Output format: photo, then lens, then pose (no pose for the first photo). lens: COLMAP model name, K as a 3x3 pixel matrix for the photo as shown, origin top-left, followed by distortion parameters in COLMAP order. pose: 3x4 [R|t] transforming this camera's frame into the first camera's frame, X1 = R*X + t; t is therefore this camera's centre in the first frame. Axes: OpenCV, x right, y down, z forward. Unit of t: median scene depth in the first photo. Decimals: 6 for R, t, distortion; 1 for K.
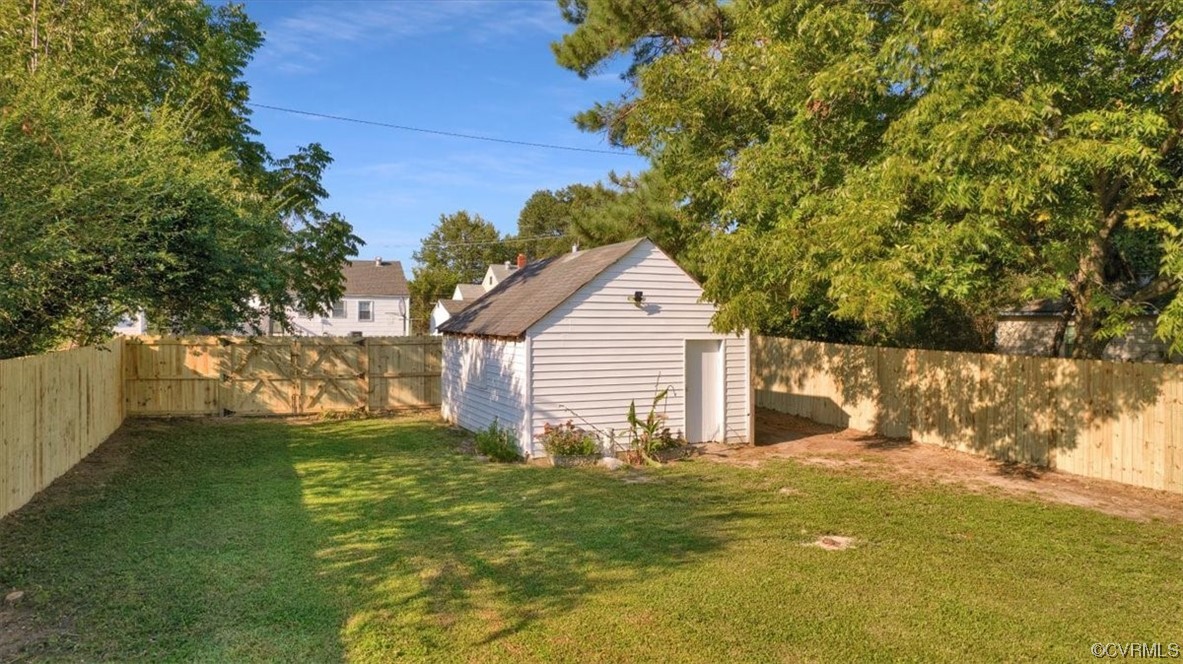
lens RADIAL K [[783.9, 0, 589.5], [0, 783.9, 327.8], [0, 0, 1]] dist [-0.041215, 0.021791]
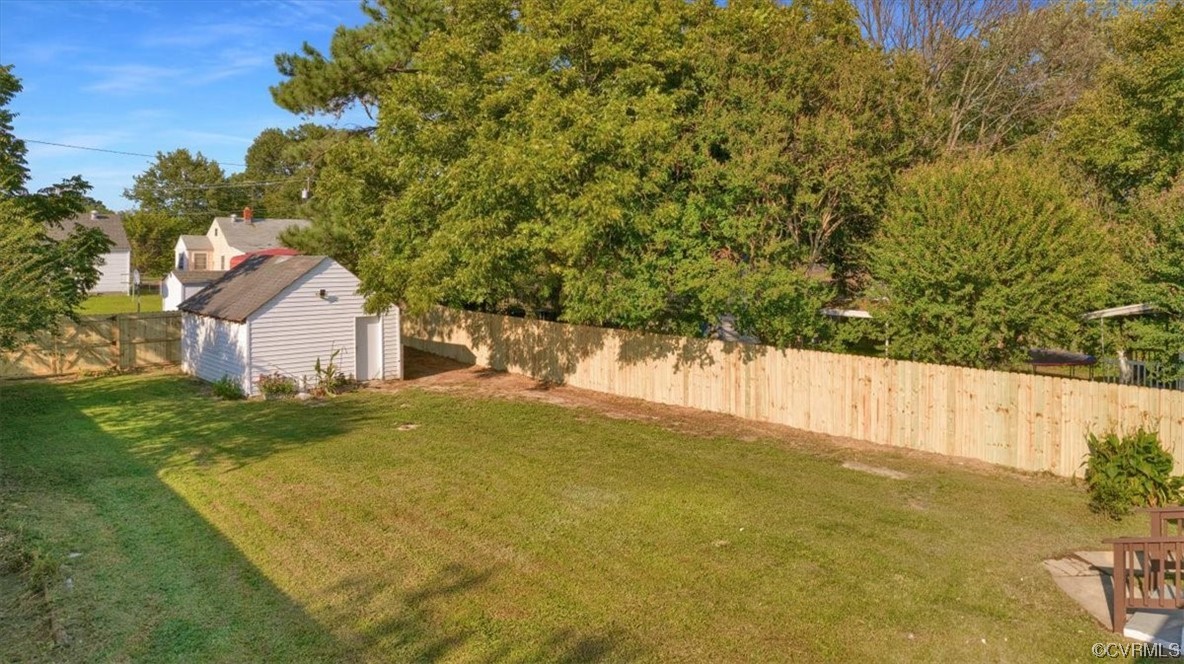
lens RADIAL K [[784.6, 0, 633.1], [0, 784.6, 255.3], [0, 0, 1]] dist [-0.041215, 0.021791]
pose [[0.932107, -0.003083, 0.362170, 0.069305], [0.002807, 0.999995, 0.001288, -0.105544], [-0.362172, -0.000184, 0.932111, -0.662250]]
